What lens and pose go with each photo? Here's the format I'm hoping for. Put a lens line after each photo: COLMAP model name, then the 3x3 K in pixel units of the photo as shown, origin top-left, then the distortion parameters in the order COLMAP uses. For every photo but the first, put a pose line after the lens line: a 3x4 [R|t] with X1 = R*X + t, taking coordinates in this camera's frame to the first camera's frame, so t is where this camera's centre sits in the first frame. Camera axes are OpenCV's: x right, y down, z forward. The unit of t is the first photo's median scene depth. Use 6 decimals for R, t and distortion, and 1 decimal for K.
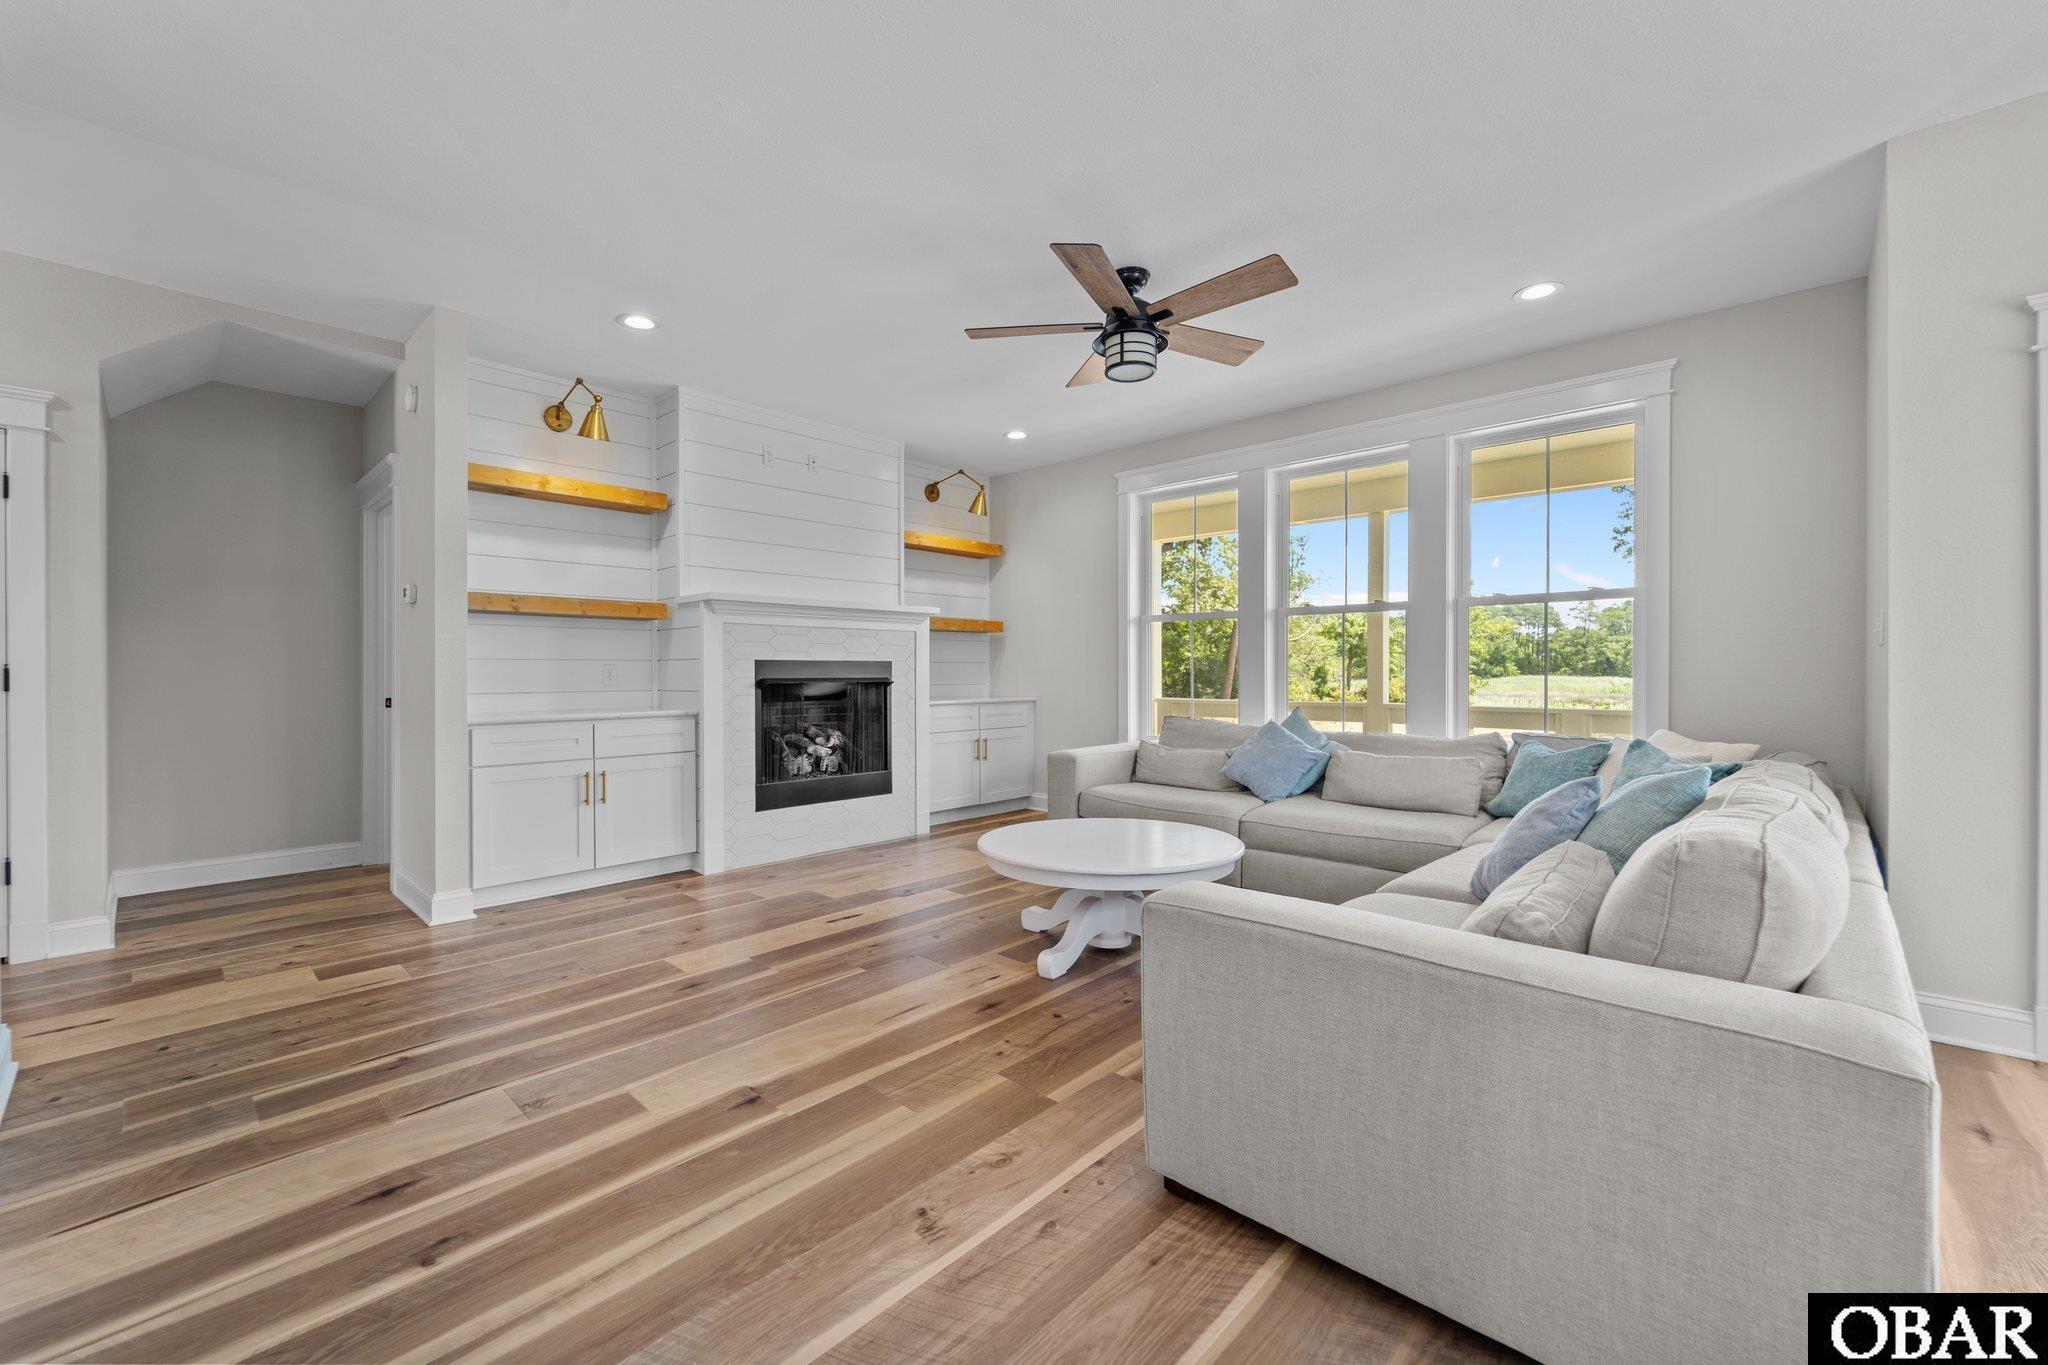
lens RADIAL K [[822.2, 0, 1025.3], [0, 822.2, 675.5], [0, 0, 1]] dist [-0.000674, -0.000063]
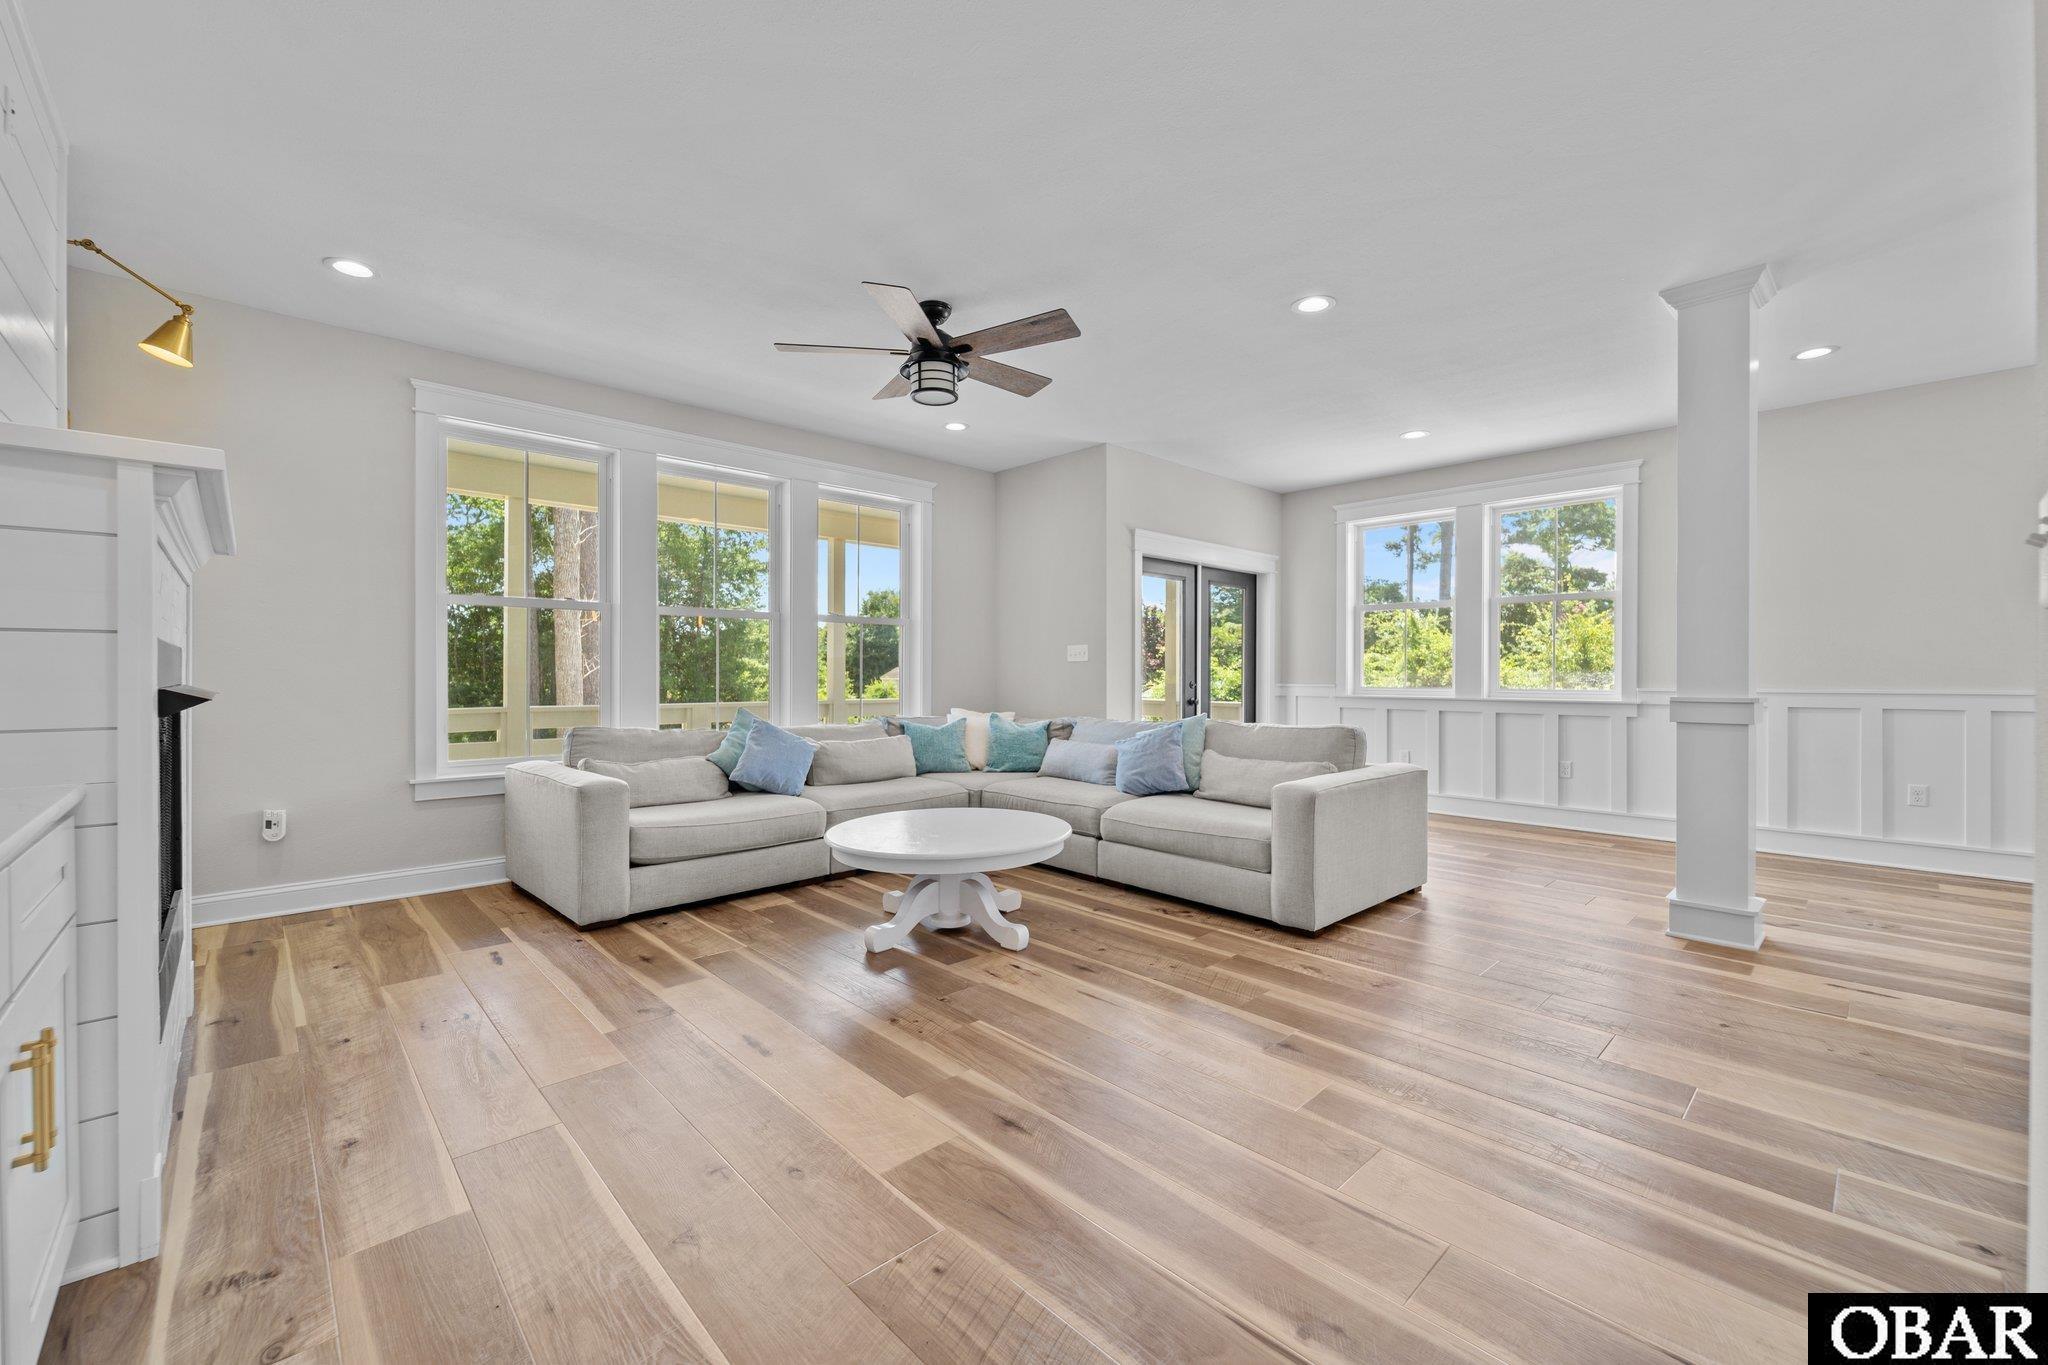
lens RADIAL K [[822.2, 0, 1025.3], [0, 822.2, 675.5], [0, 0, 1]] dist [-0.000674, -0.000063]
pose [[0.063009, -0.002175, 0.998011, -1.106893], [0.004555, 0.999988, 0.001892, -0.001075], [-0.998003, 0.004427, 0.063018, 0.952601]]
